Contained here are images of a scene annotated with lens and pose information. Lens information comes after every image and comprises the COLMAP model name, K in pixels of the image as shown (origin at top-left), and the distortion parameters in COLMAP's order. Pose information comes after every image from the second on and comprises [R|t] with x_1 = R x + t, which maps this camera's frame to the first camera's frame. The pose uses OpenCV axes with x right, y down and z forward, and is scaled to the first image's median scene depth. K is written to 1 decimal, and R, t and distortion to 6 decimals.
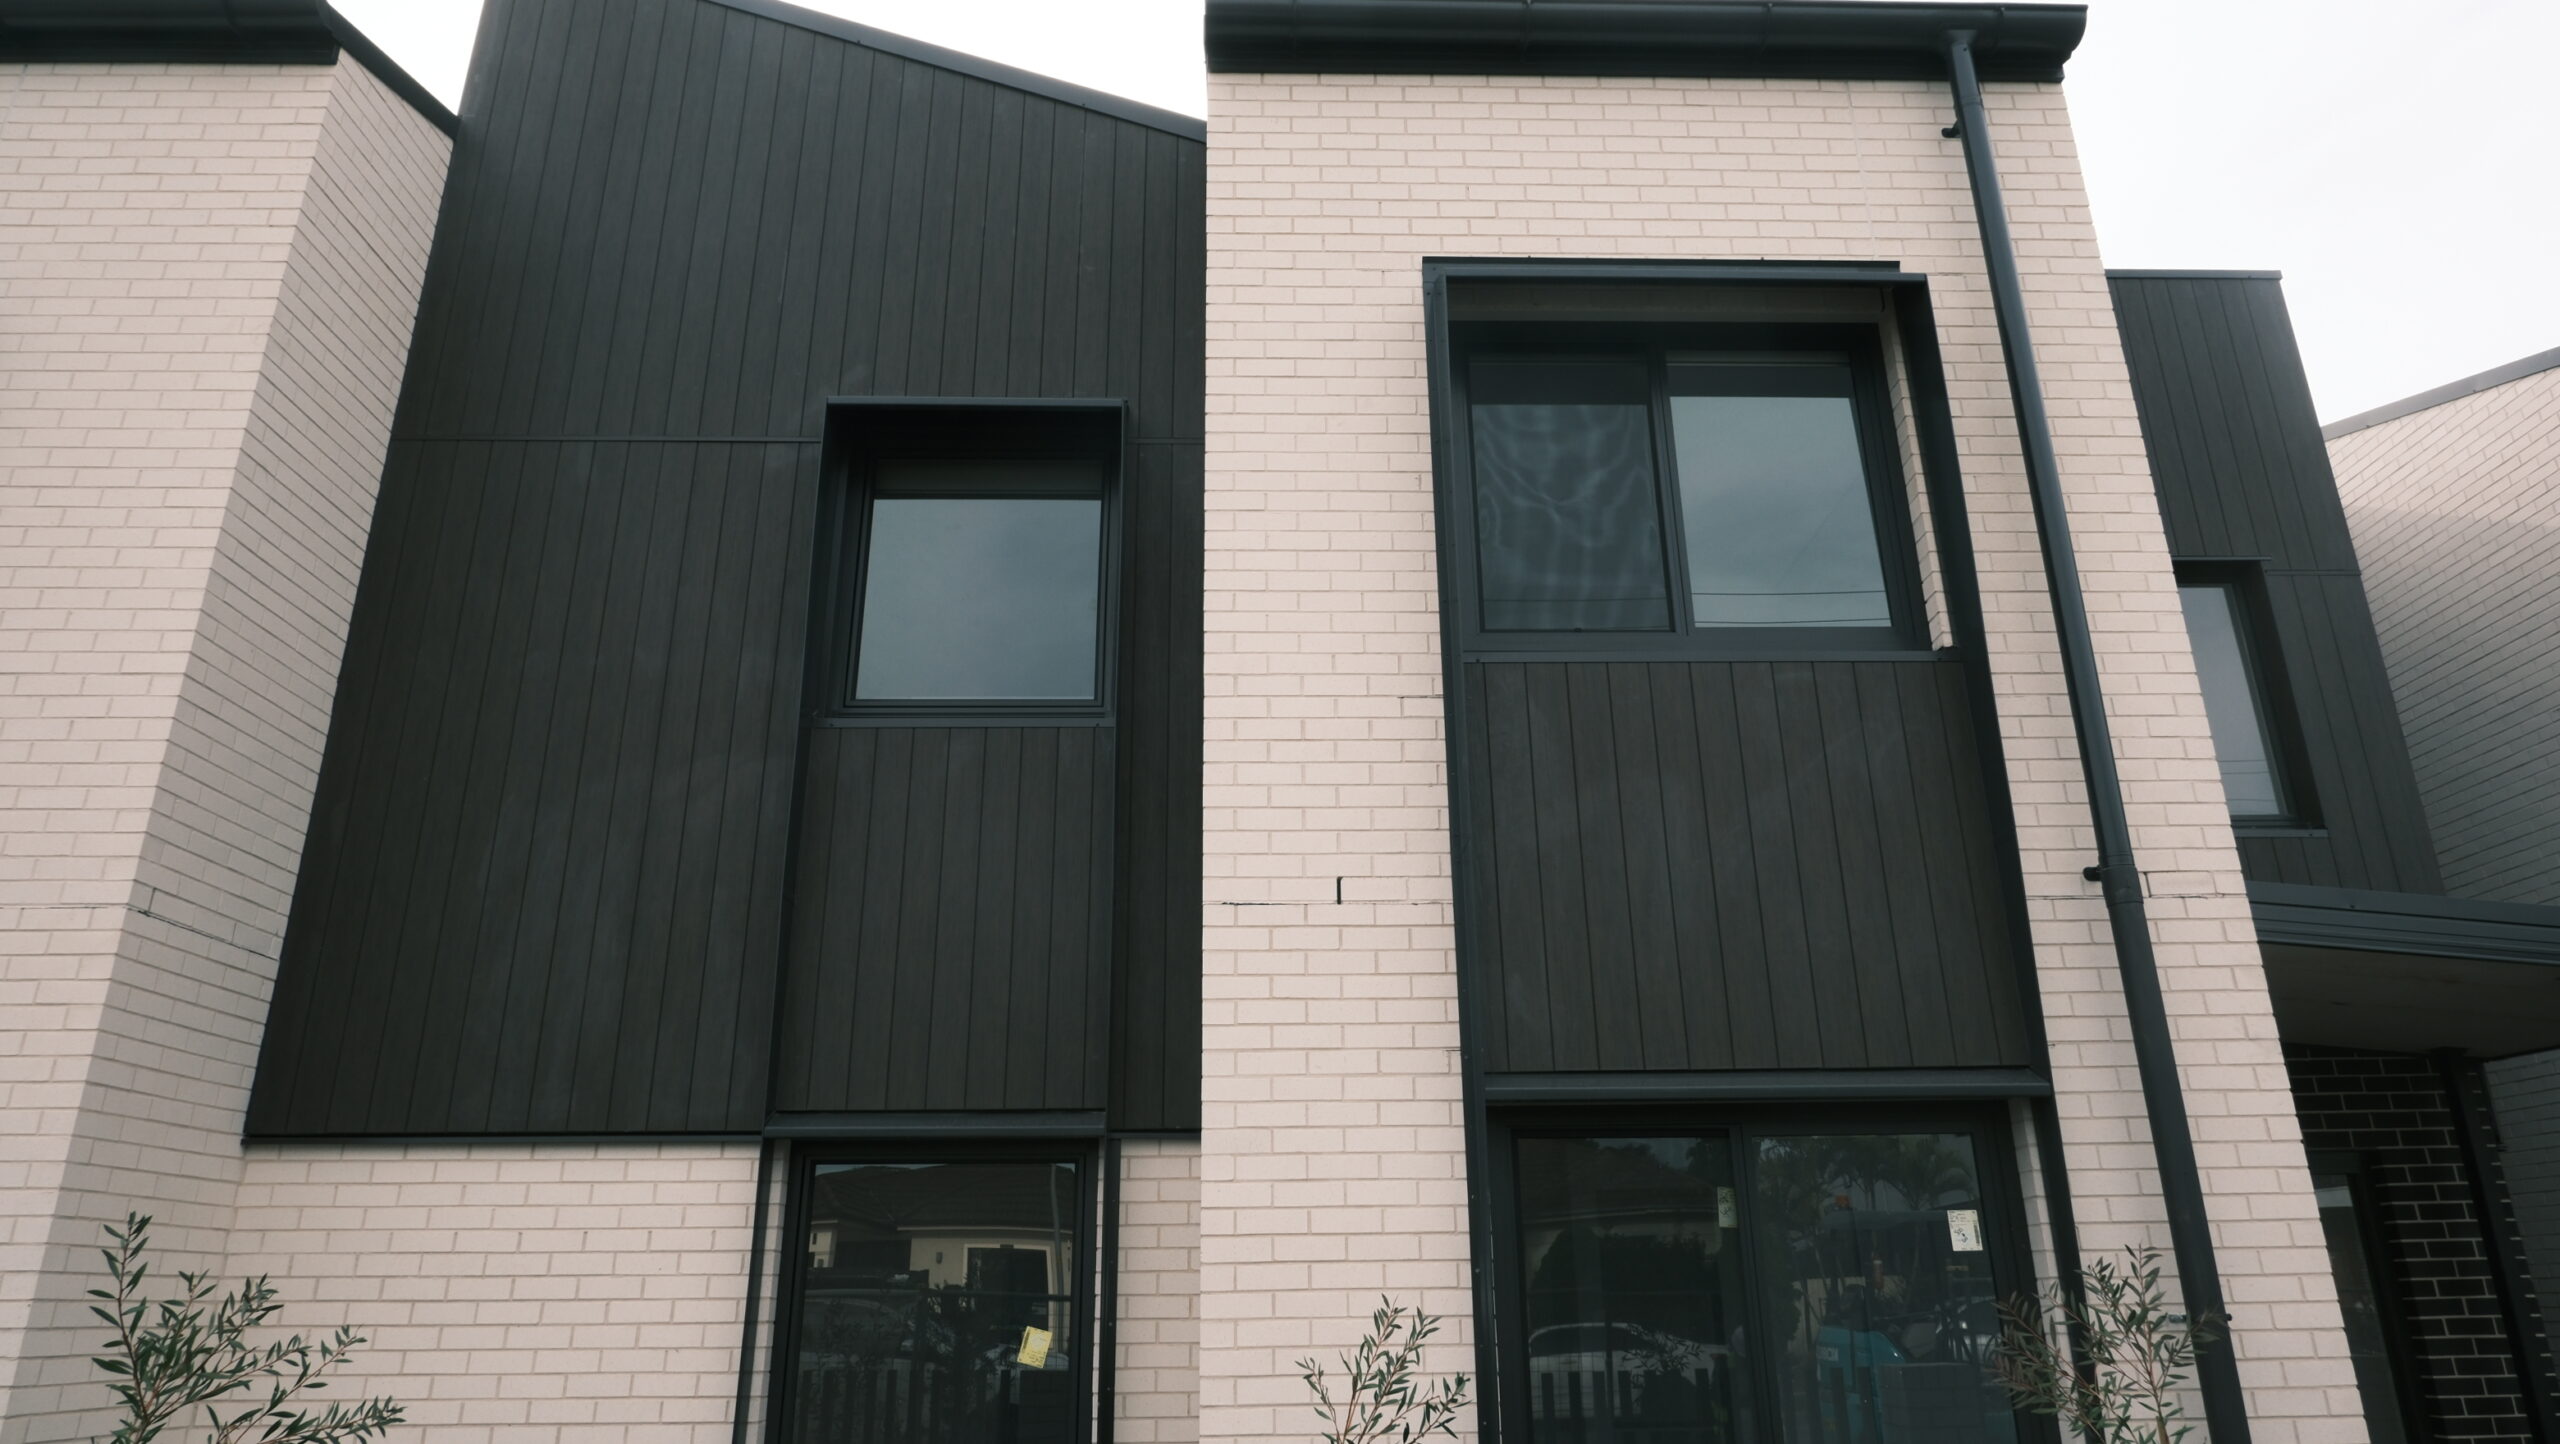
lens RADIAL K [[1601.0, 0, 1284.1], [0, 1601.0, 717.8], [0, 0, 1]] dist [-0.015826, 0.009924]
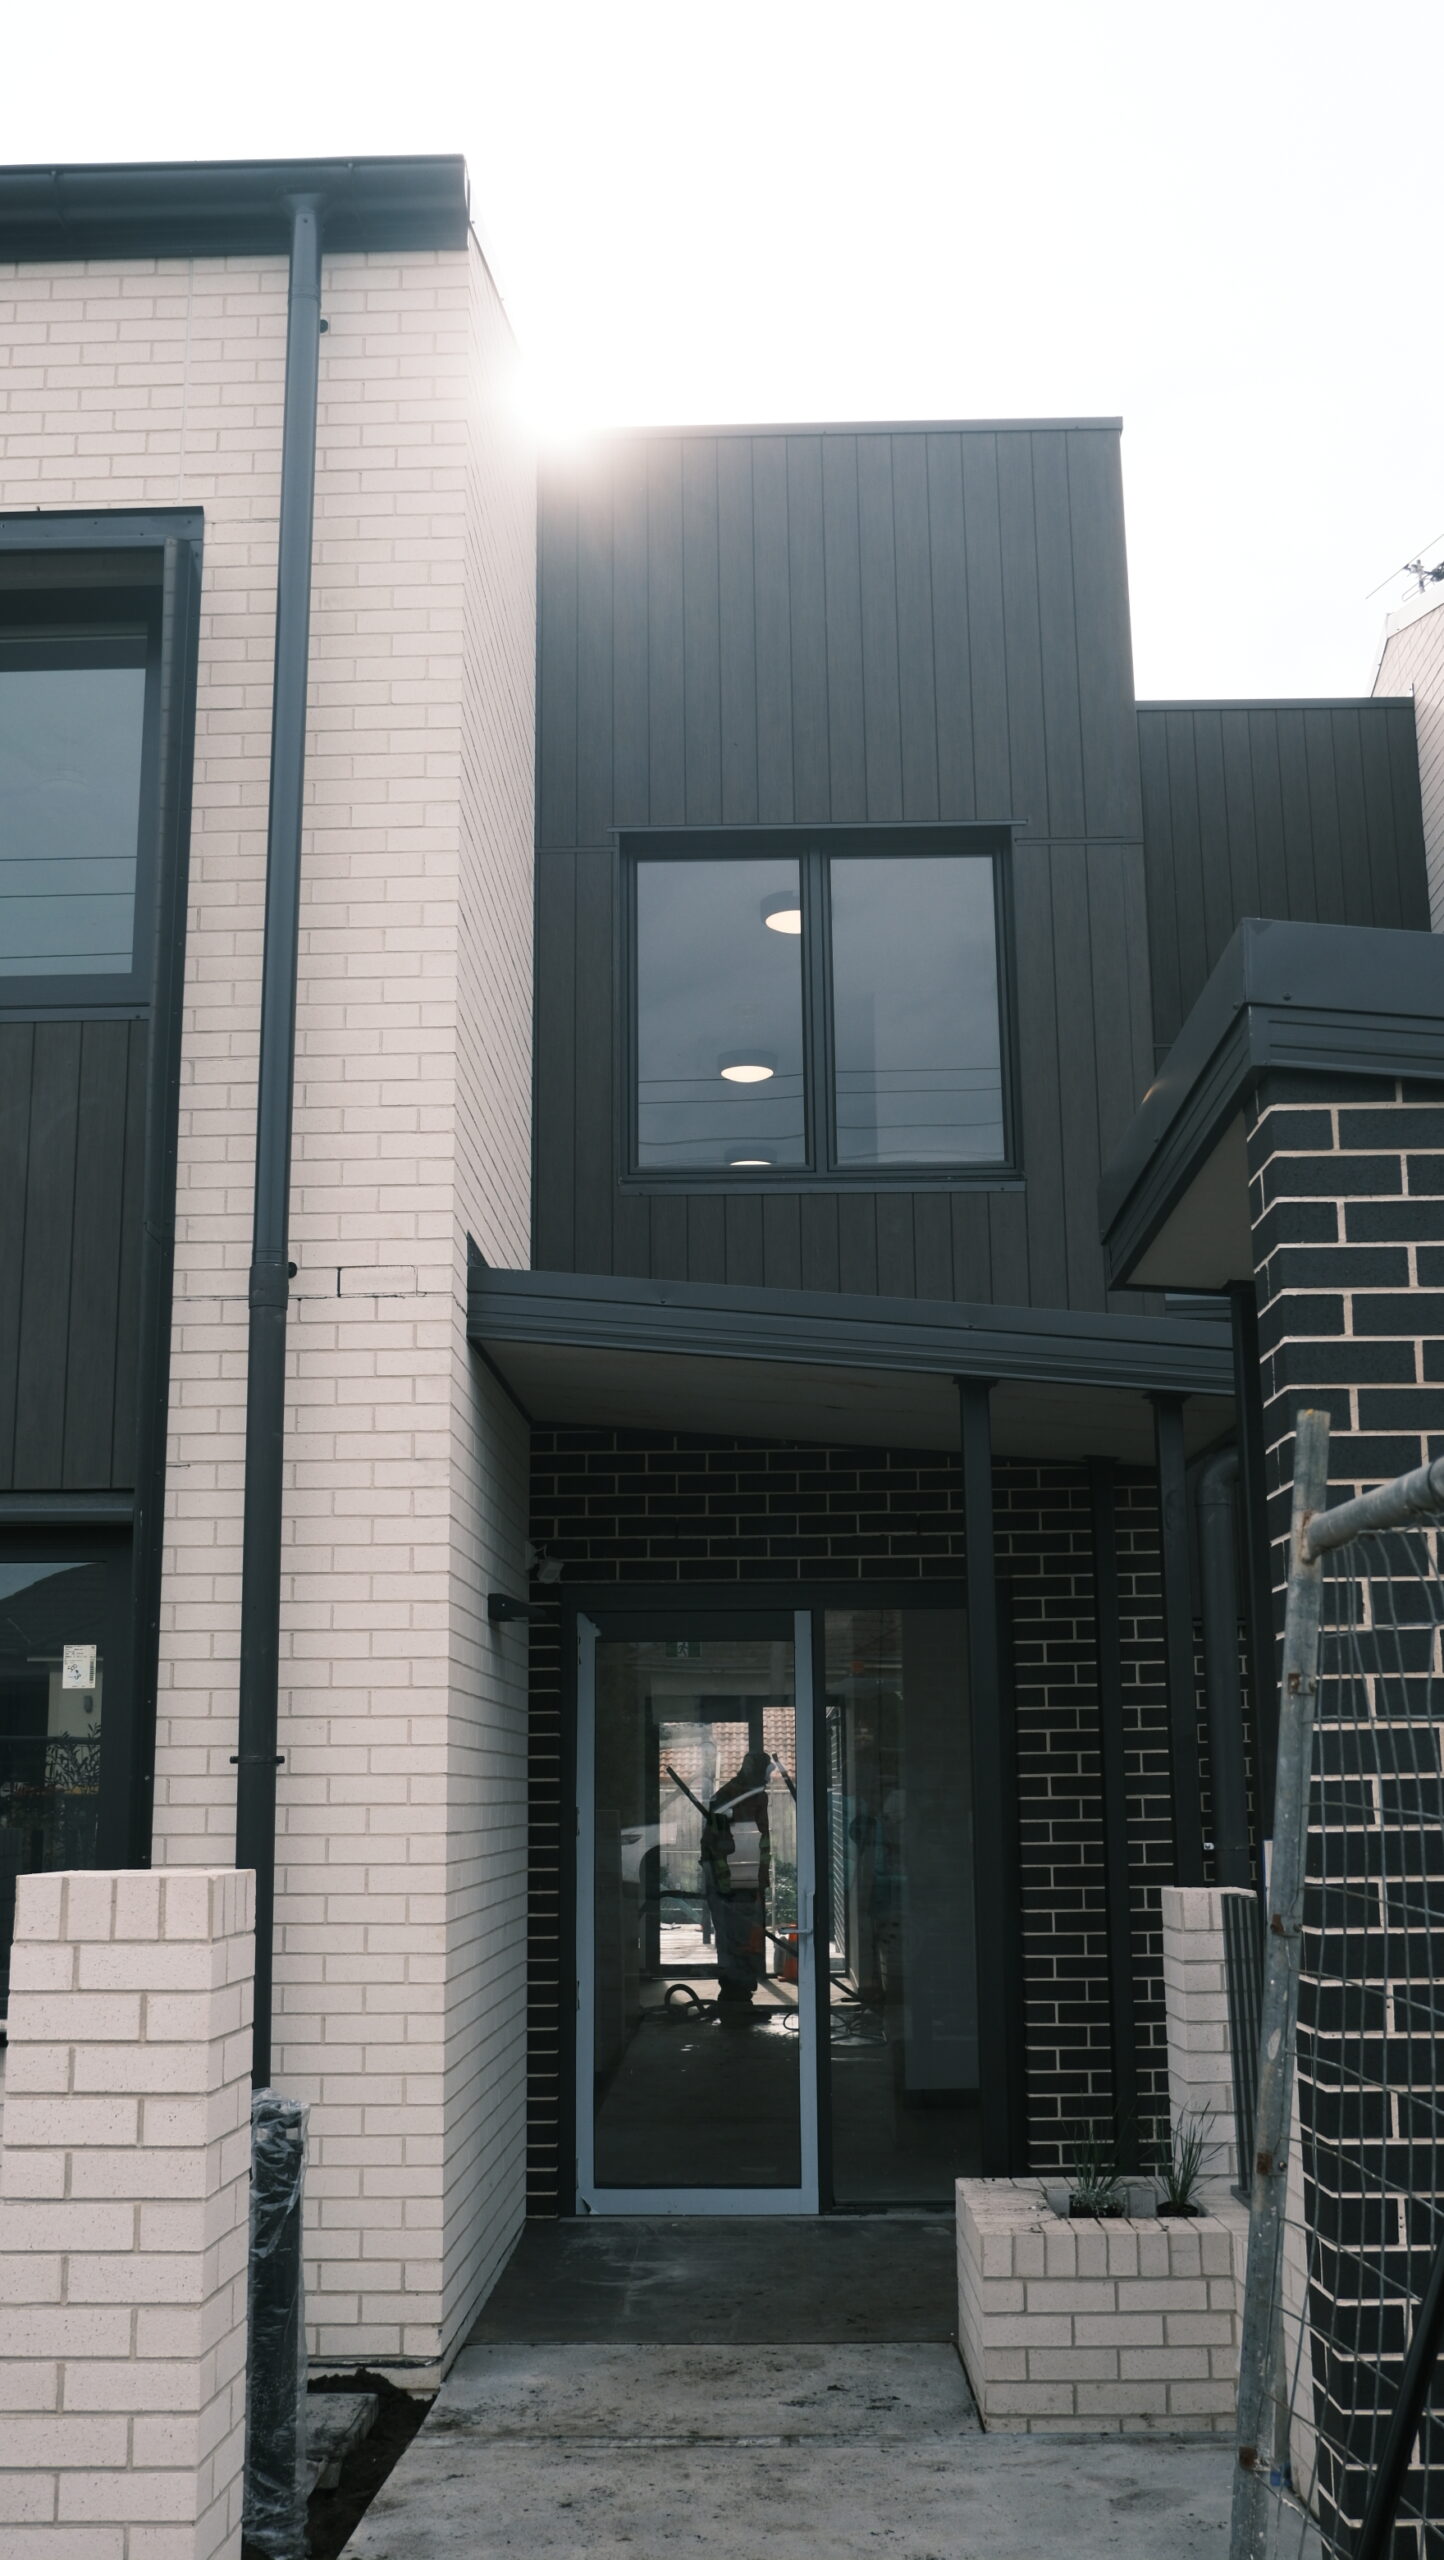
lens RADIAL K [[2454.7, 0, 725.0], [0, 2454.7, 1279.2], [0, 0, 1]] dist [-0.042325, 0.000000]
pose [[0.998880, -0.012313, -0.045690, 0.741002], [0.018604, 0.989989, 0.139914, -0.071614], [0.043510, -0.140607, 0.989109, -0.273964]]
